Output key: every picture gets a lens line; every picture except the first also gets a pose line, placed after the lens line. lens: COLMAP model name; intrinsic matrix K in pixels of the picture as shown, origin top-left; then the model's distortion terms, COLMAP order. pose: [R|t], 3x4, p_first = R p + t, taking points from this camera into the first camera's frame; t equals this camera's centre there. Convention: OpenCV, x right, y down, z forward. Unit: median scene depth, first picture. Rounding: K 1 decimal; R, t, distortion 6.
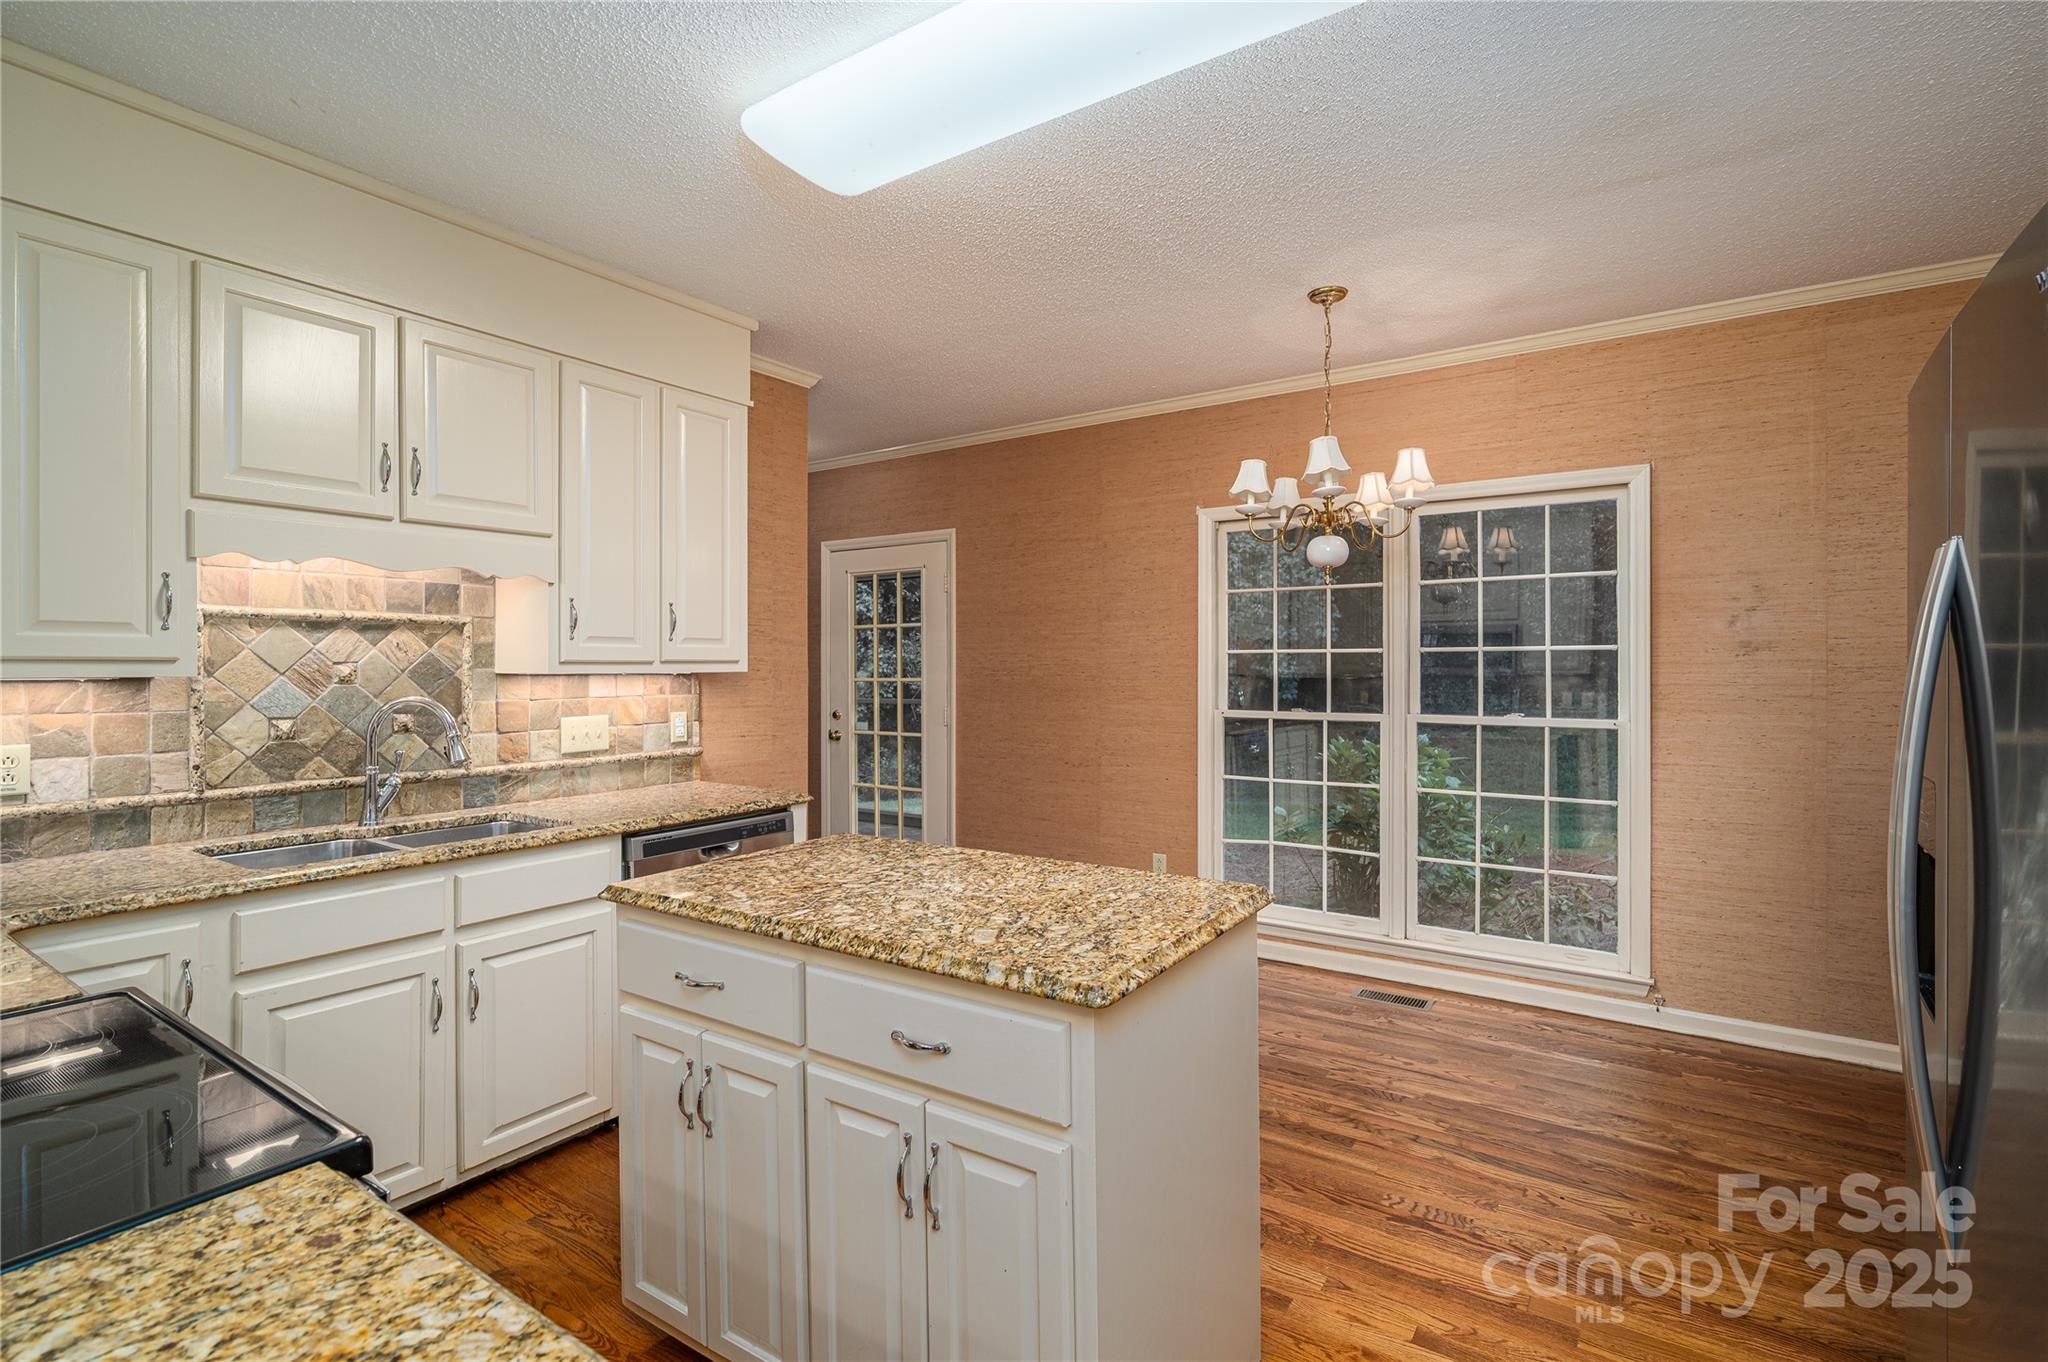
lens RADIAL K [[932.0, 0, 995.5], [0, 932.0, 674.7], [0, 0, 1]] dist [0.000318, -0.000114]
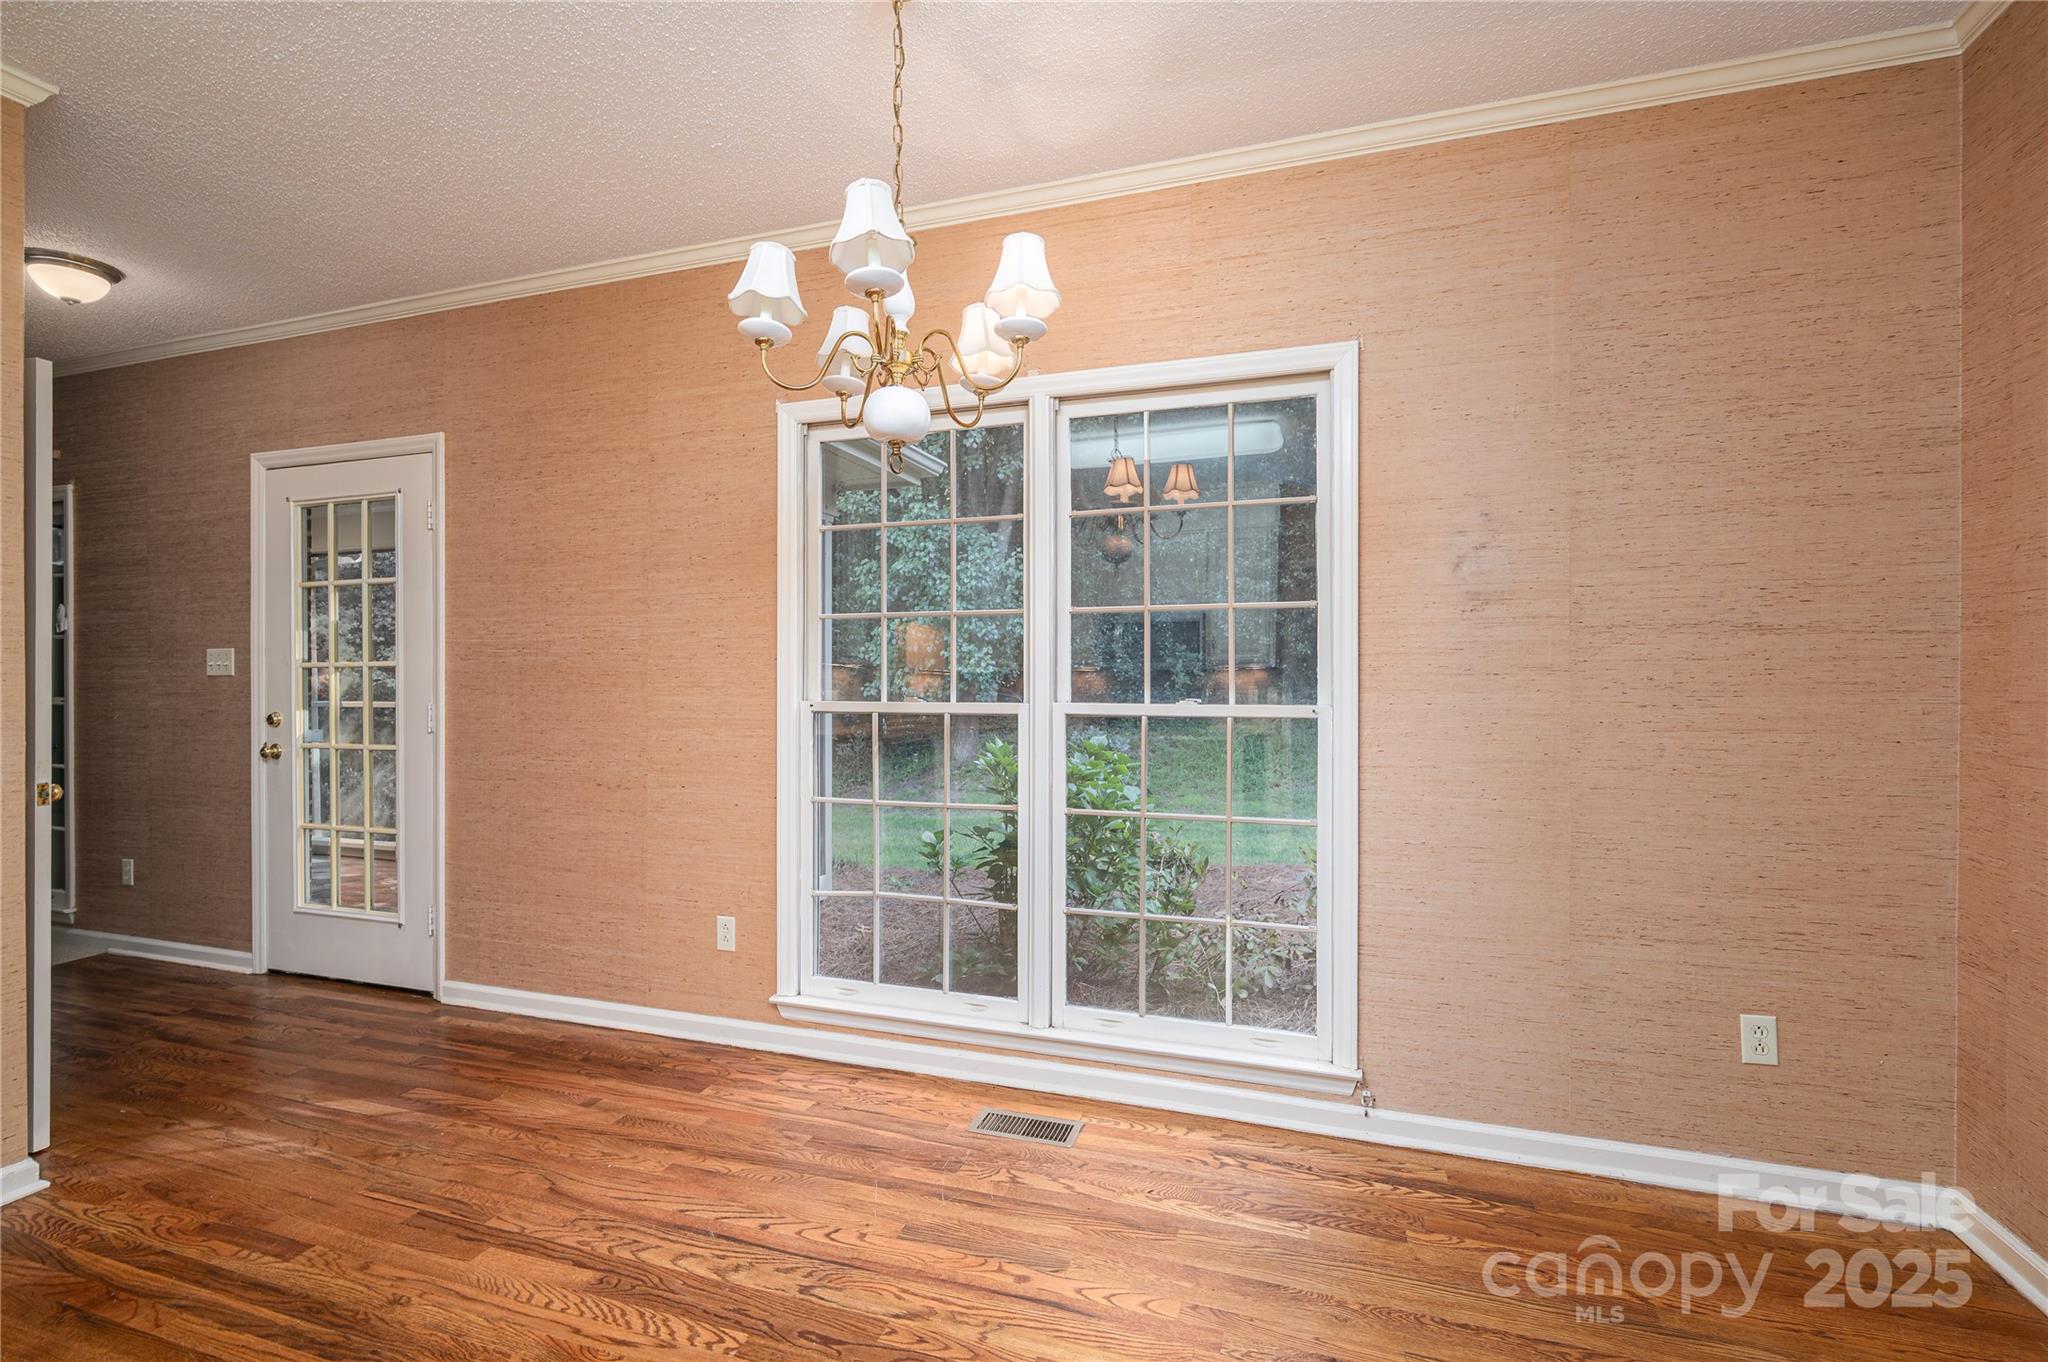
lens RADIAL K [[932.0, 0, 1041.8], [0, 932.0, 681.3], [0, 0, 1]] dist [0.000318, -0.000114]
pose [[0.946965, 0.004117, 0.321312, 0.242839], [-0.002624, 0.999984, -0.005080, 0.034600], [-0.321327, 0.003967, 0.946960, 0.398363]]
